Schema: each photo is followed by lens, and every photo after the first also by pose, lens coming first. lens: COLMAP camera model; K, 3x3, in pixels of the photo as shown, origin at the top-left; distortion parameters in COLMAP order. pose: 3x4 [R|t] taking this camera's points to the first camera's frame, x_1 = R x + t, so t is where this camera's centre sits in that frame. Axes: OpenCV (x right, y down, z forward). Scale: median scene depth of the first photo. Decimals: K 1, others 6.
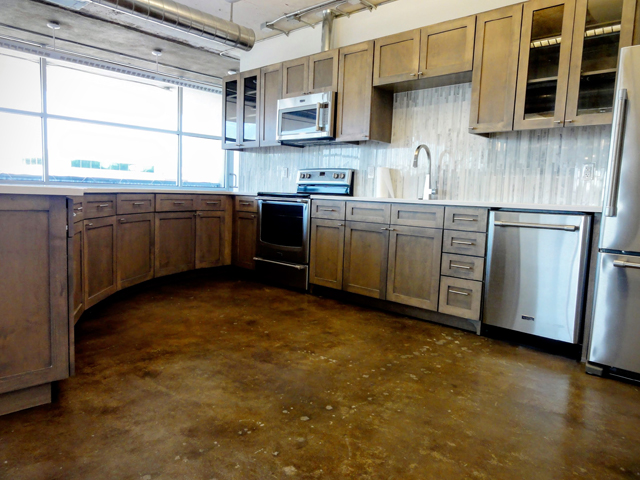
lens RADIAL K [[451.1, 0, 319.2], [0, 451.1, 239.8], [0, 0, 1]] dist [-0.000223, -0.000151]
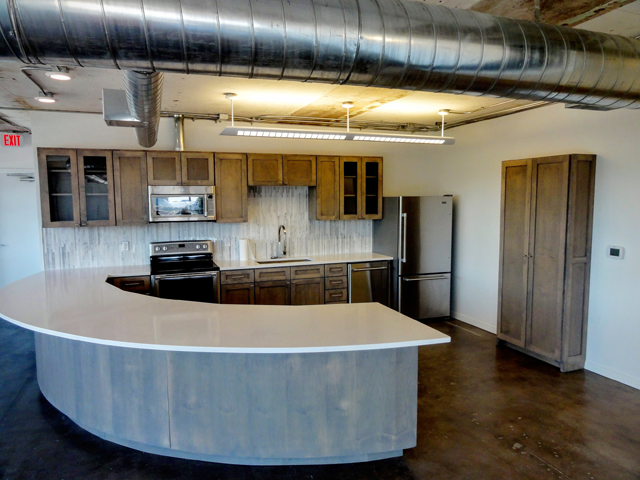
lens RADIAL K [[451.1, 0, 318.9], [0, 451.1, 239.9], [0, 0, 1]] dist [-0.000223, -0.000151]
pose [[0.453080, -0.121947, 0.883089, -1.117397], [0.117945, 0.990091, 0.076210, -0.266792], [-0.883633, 0.069626, 0.462974, 0.161690]]
